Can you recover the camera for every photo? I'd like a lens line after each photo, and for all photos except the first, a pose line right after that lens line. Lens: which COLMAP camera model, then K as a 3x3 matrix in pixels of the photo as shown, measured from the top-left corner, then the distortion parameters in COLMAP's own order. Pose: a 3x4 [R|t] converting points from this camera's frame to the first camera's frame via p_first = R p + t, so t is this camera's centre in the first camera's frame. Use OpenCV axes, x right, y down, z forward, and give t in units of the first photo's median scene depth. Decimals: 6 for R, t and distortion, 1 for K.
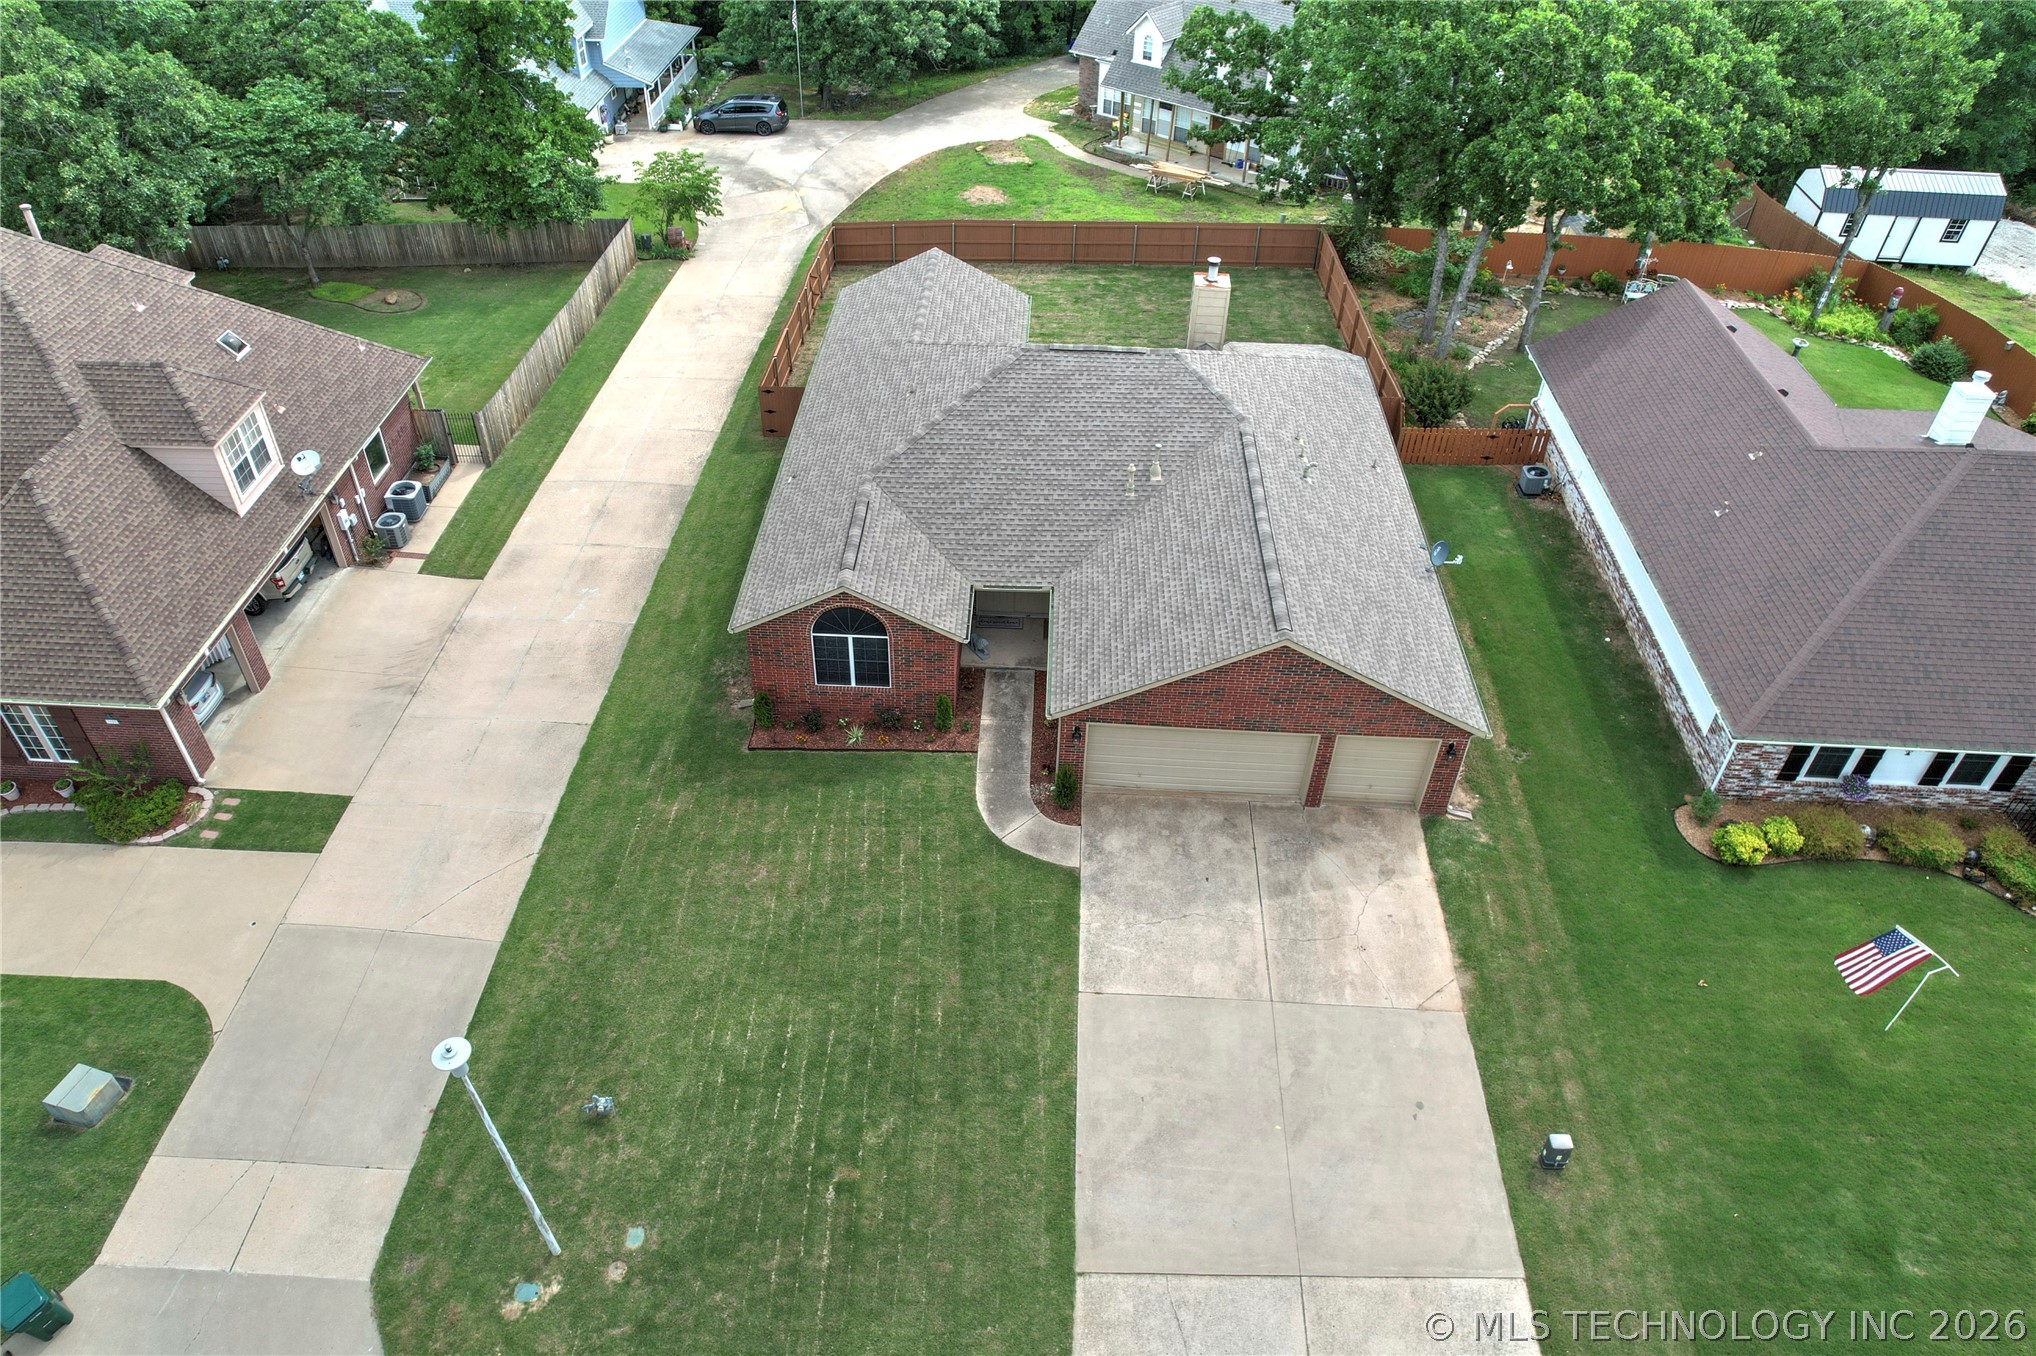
lens RADIAL K [[1378.9, 0, 964.3], [0, 1378.9, 716.5], [0, 0, 1]] dist [-0.076530, 0.070259]
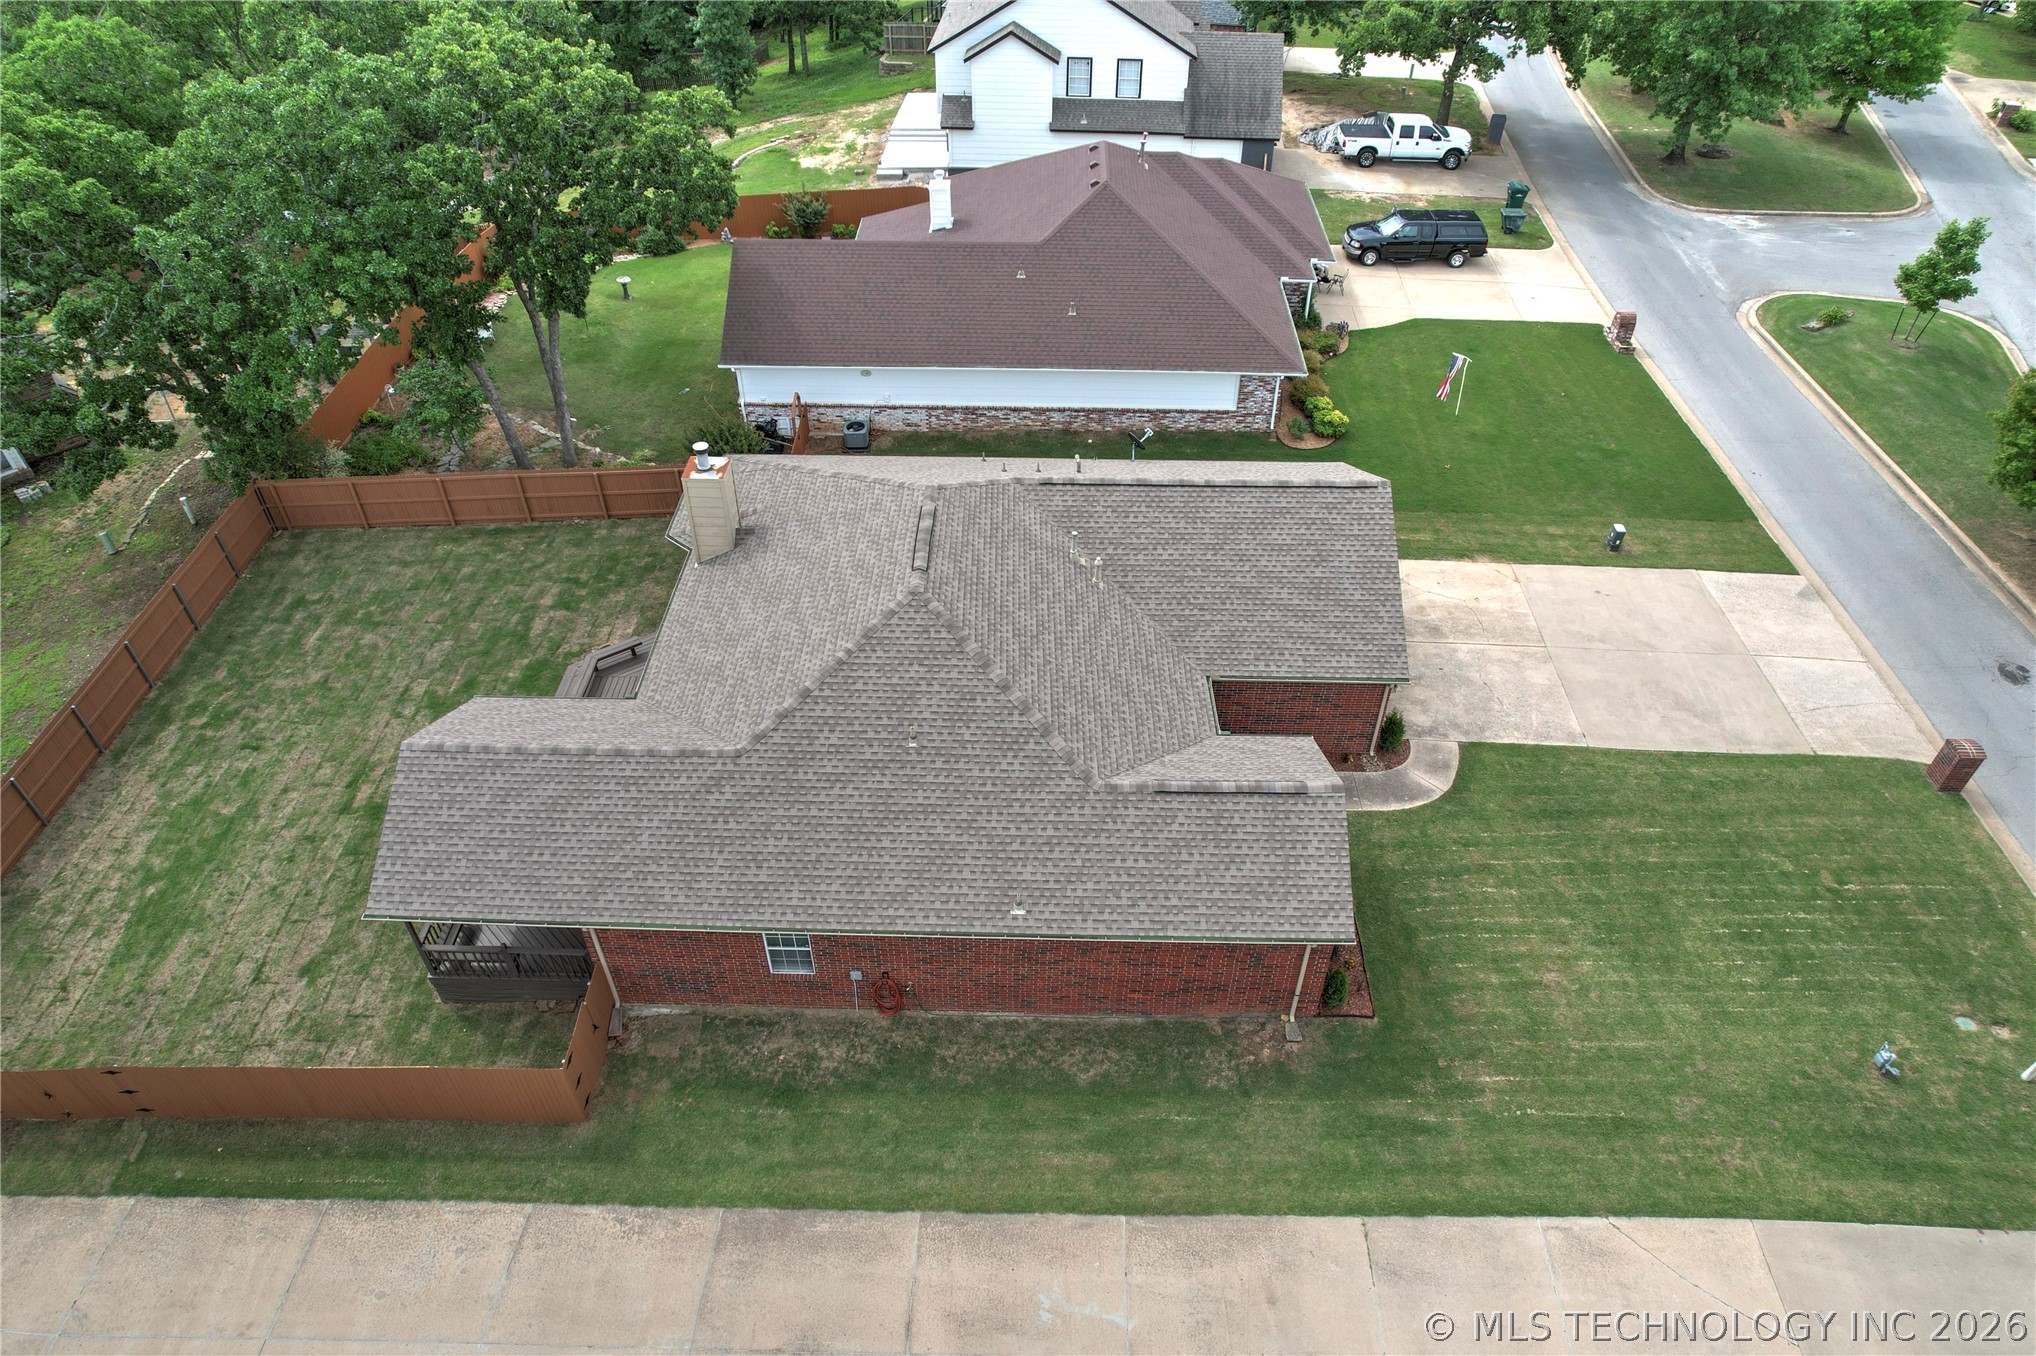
lens RADIAL K [[1309.0, 0, 1018.0], [0, 1309.0, 678.0], [0, 0, 1]] dist [-0.080859, 0.076758]
pose [[-0.044886, -0.657367, 0.752232, -0.684403], [0.658822, 0.546557, 0.516942, -0.726479], [-0.750959, 0.518791, 0.408555, 0.818857]]
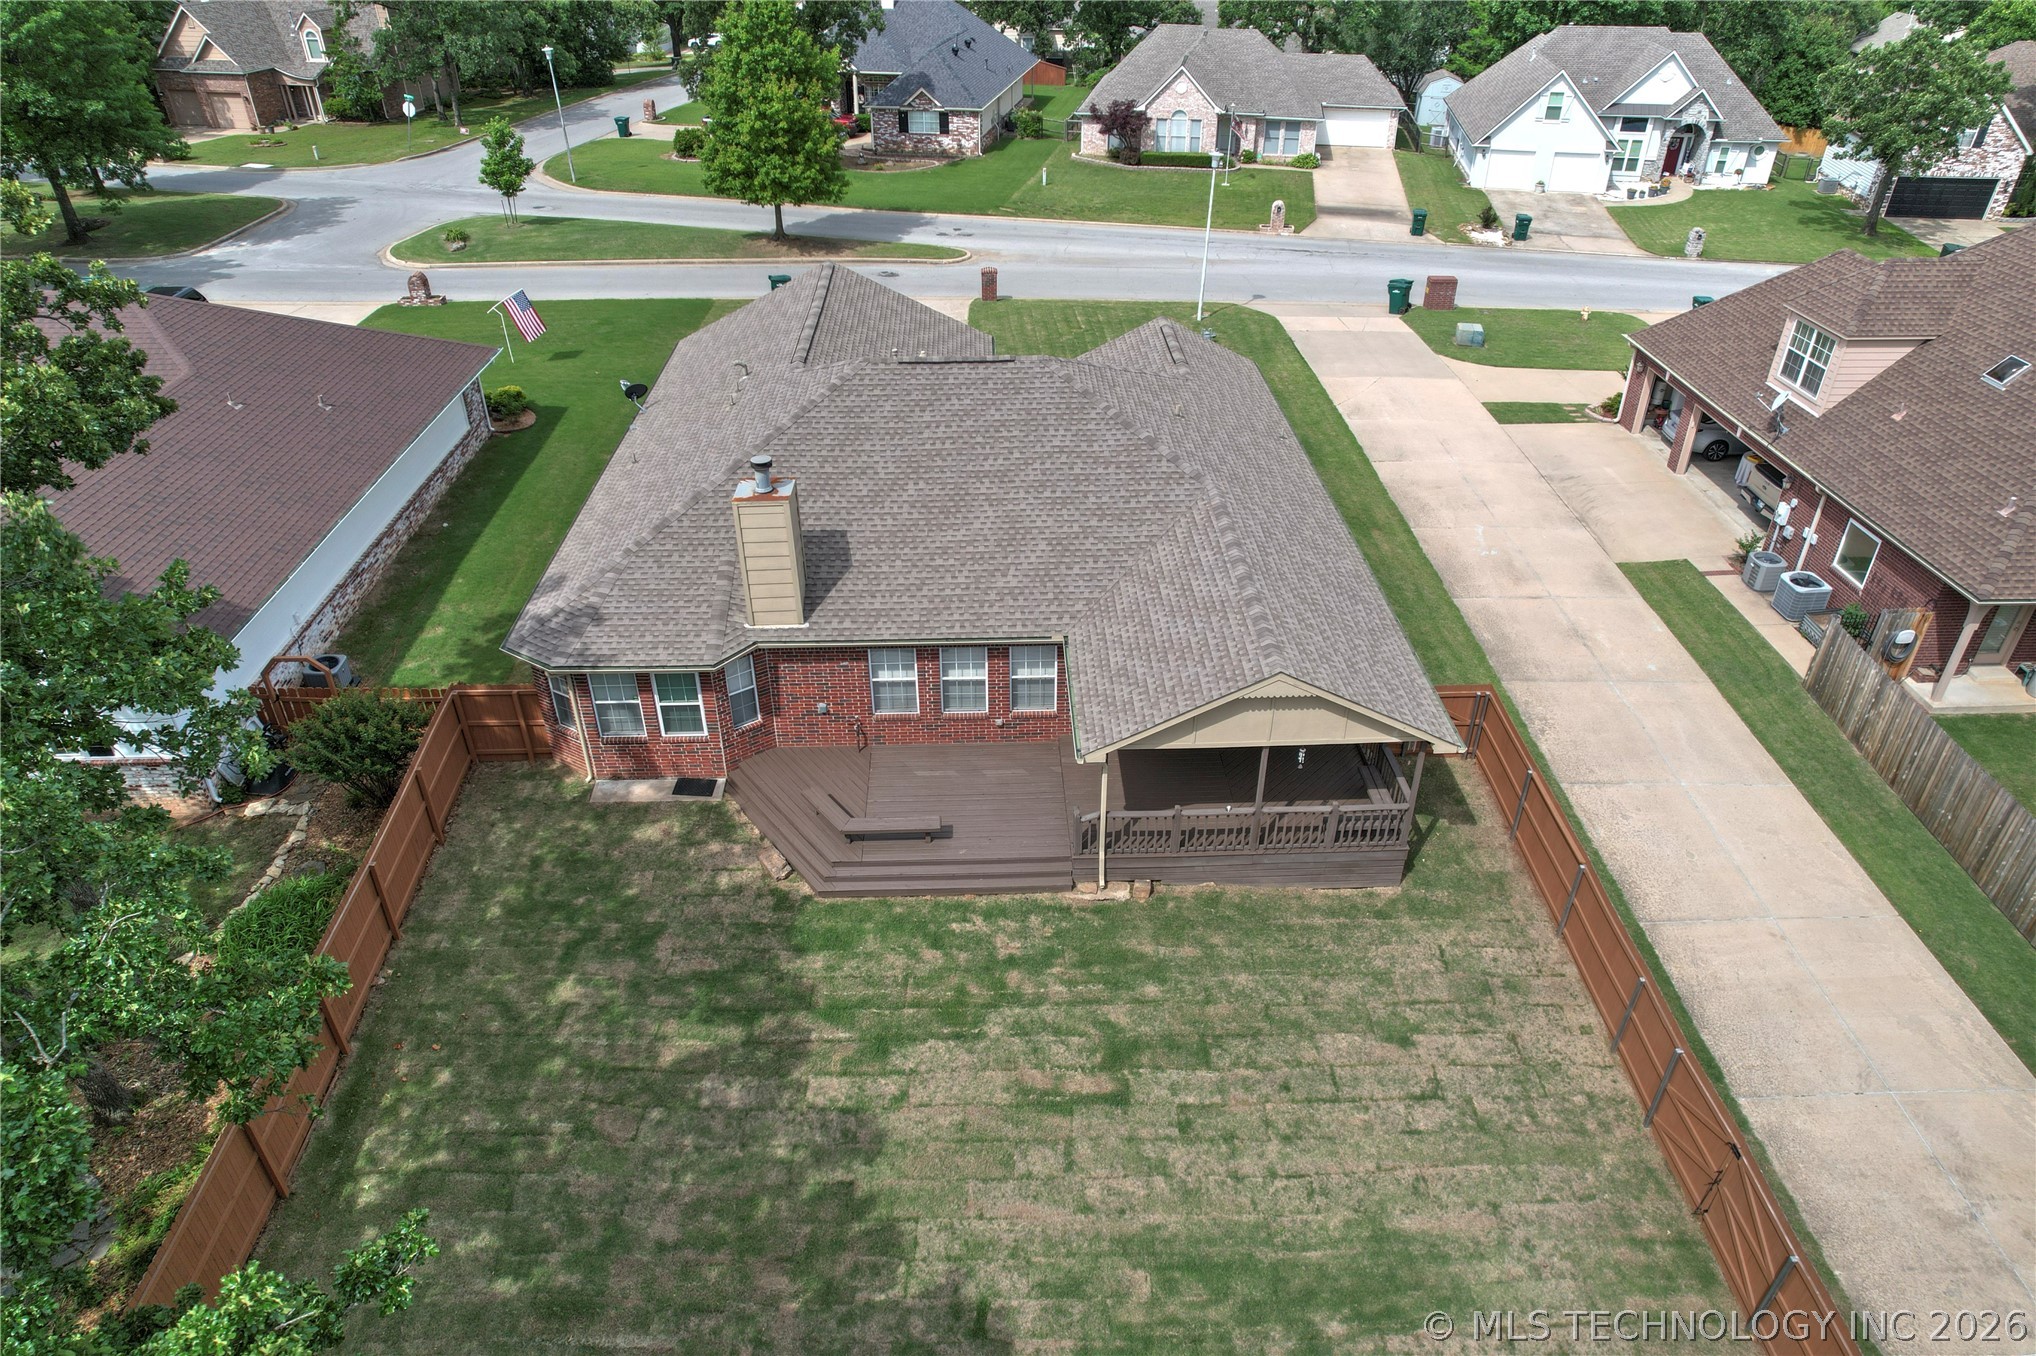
lens RADIAL K [[1309.0, 0, 1018.0], [0, 1309.0, 678.0], [0, 0, 1]] dist [-0.080859, 0.076758]
pose [[-0.994762, 0.056795, -0.084989, 0.168422], [-0.066313, 0.274185, 0.959388, -1.179940], [0.077791, 0.959998, -0.268982, 1.697847]]
